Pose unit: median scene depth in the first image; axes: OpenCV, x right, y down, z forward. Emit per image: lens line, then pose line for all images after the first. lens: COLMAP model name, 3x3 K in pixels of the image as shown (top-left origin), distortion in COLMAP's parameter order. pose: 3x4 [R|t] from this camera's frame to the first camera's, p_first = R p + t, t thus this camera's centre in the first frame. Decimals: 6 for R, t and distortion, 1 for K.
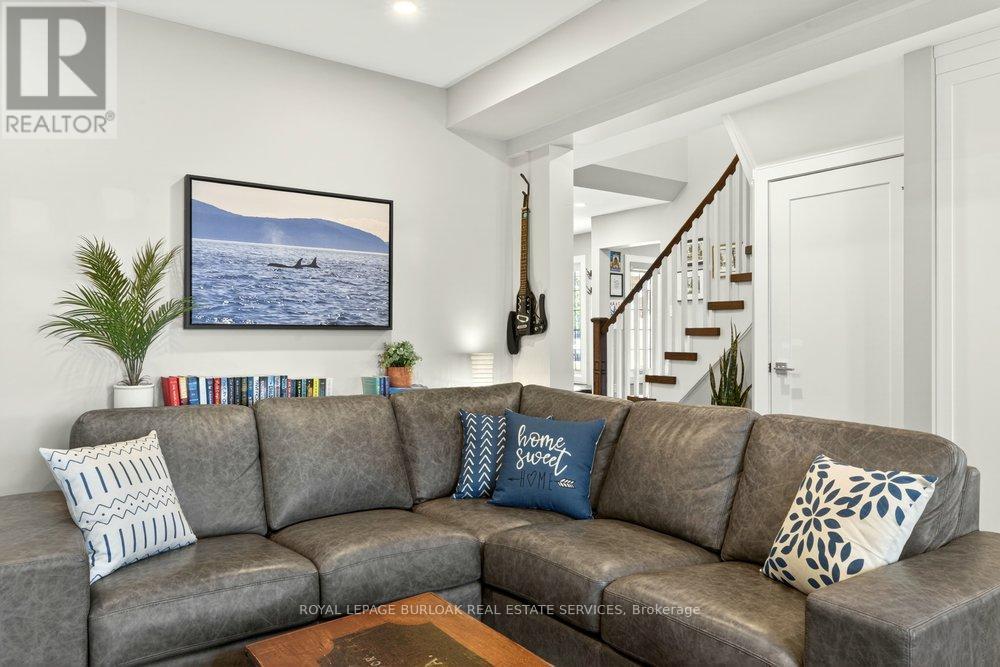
lens RADIAL K [[666.4, 0, 496.9], [0, 666.4, 328.3], [0, 0, 1]] dist [-0.004844, -0.000037]
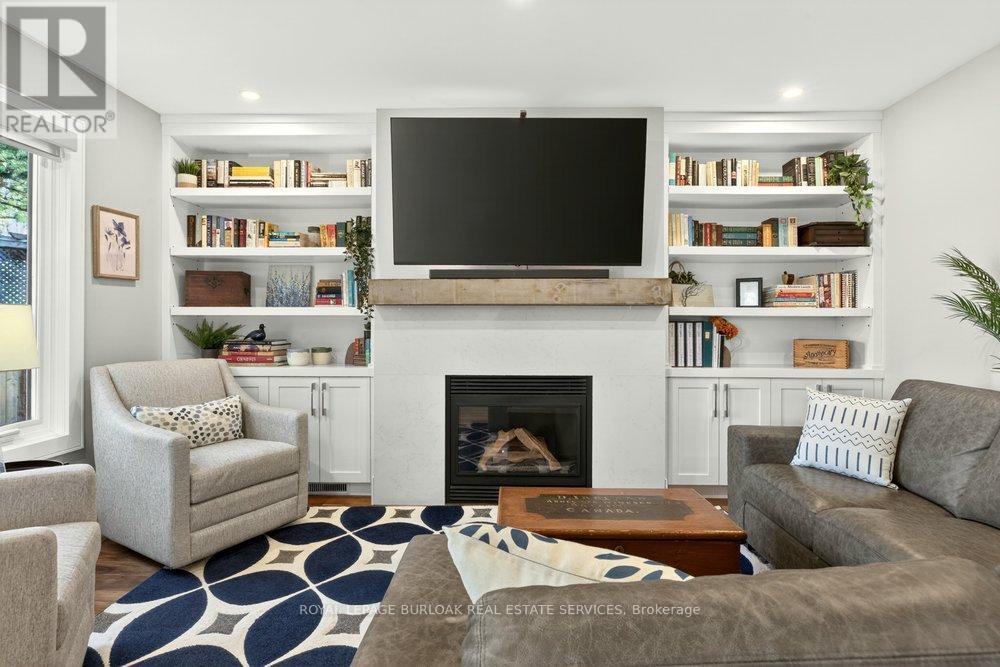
lens RADIAL K [[519.6, 0, 501.6], [0, 519.6, 316.2], [0, 0, 1]] dist [-0.008876, -0.002400]
pose [[-0.593509, -0.010496, -0.804759, 0.580748], [0.001957, 0.999893, -0.014485, 0.006755], [0.804825, -0.010172, -0.593425, 0.744033]]
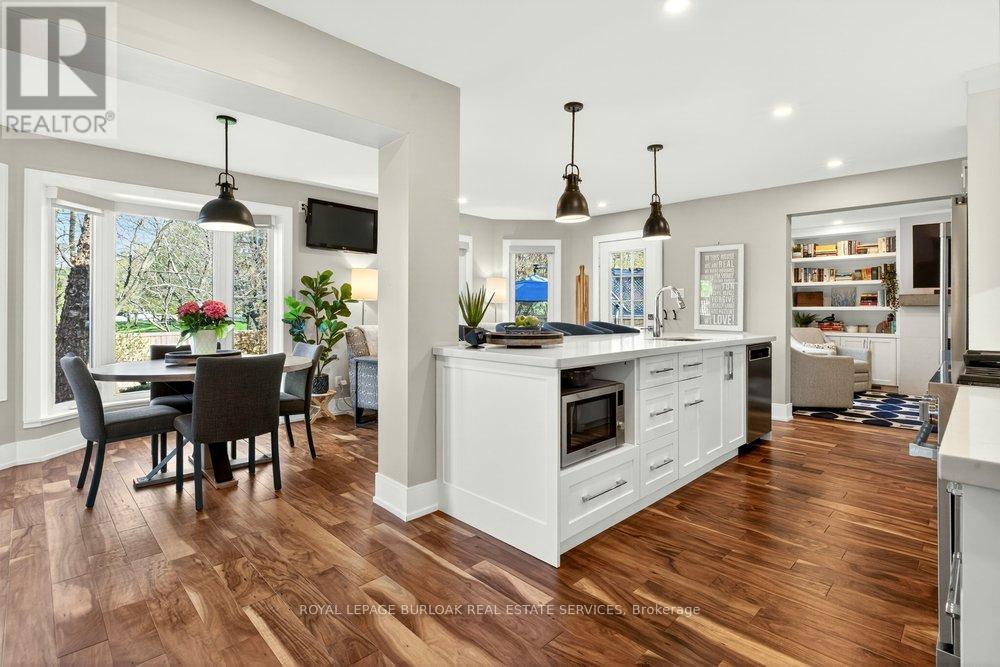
lens RADIAL K [[473.4, 0, 504.0], [0, 473.4, 310.4], [0, 0, 1]] dist [0.008996, -0.002920]
pose [[-0.984526, -0.003181, -0.175209, 2.103159], [-0.002292, 0.999983, -0.005280, 0.005098], [0.175222, -0.004797, -0.984517, 1.770599]]
